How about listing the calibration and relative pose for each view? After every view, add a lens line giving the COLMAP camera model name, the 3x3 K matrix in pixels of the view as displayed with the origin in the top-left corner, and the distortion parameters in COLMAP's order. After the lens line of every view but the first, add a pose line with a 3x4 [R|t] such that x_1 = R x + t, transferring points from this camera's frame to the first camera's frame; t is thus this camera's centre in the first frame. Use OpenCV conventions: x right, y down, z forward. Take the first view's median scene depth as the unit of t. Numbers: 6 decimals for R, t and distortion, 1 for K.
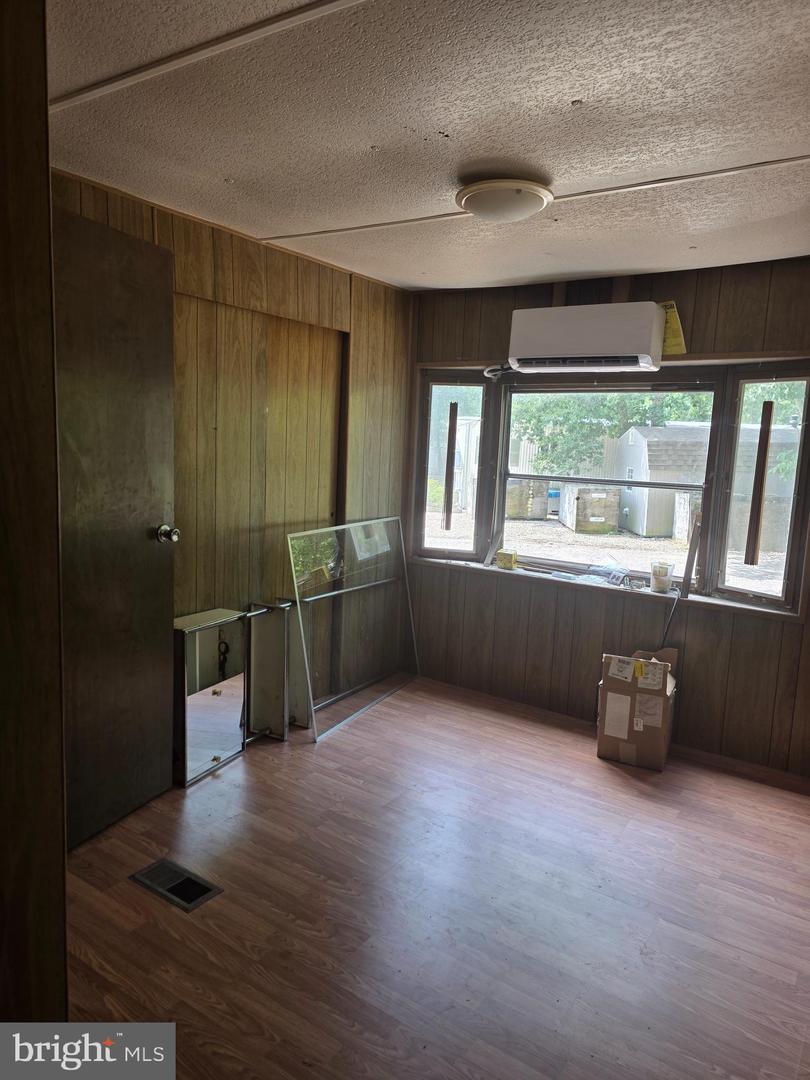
lens RADIAL K [[727.6, 0, 398.1], [0, 727.6, 553.1], [0, 0, 1]] dist [0.061624, -0.056138]
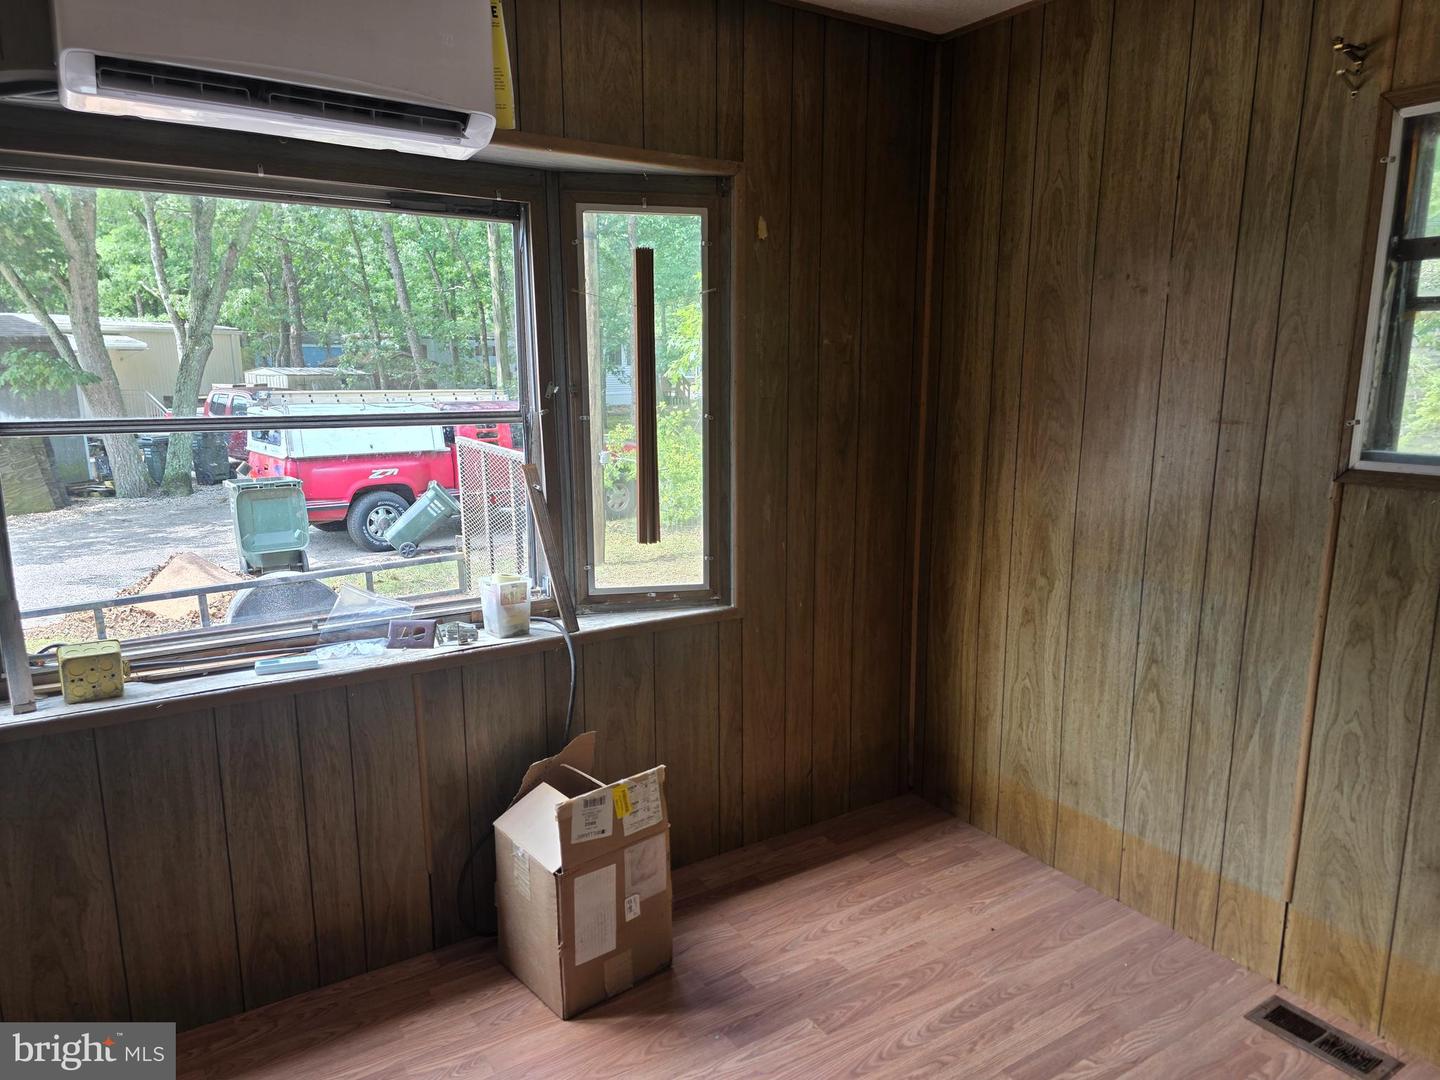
lens RADIAL K [[970.1, 0, 724.5], [0, 970.1, 561.2], [0, 0, 1]] dist [0.061624, -0.056138]
pose [[0.375230, -0.226160, 0.898918, -0.183020], [0.156246, 0.971334, 0.179159, -0.097938], [-0.913668, 0.073227, 0.399811, 0.662698]]
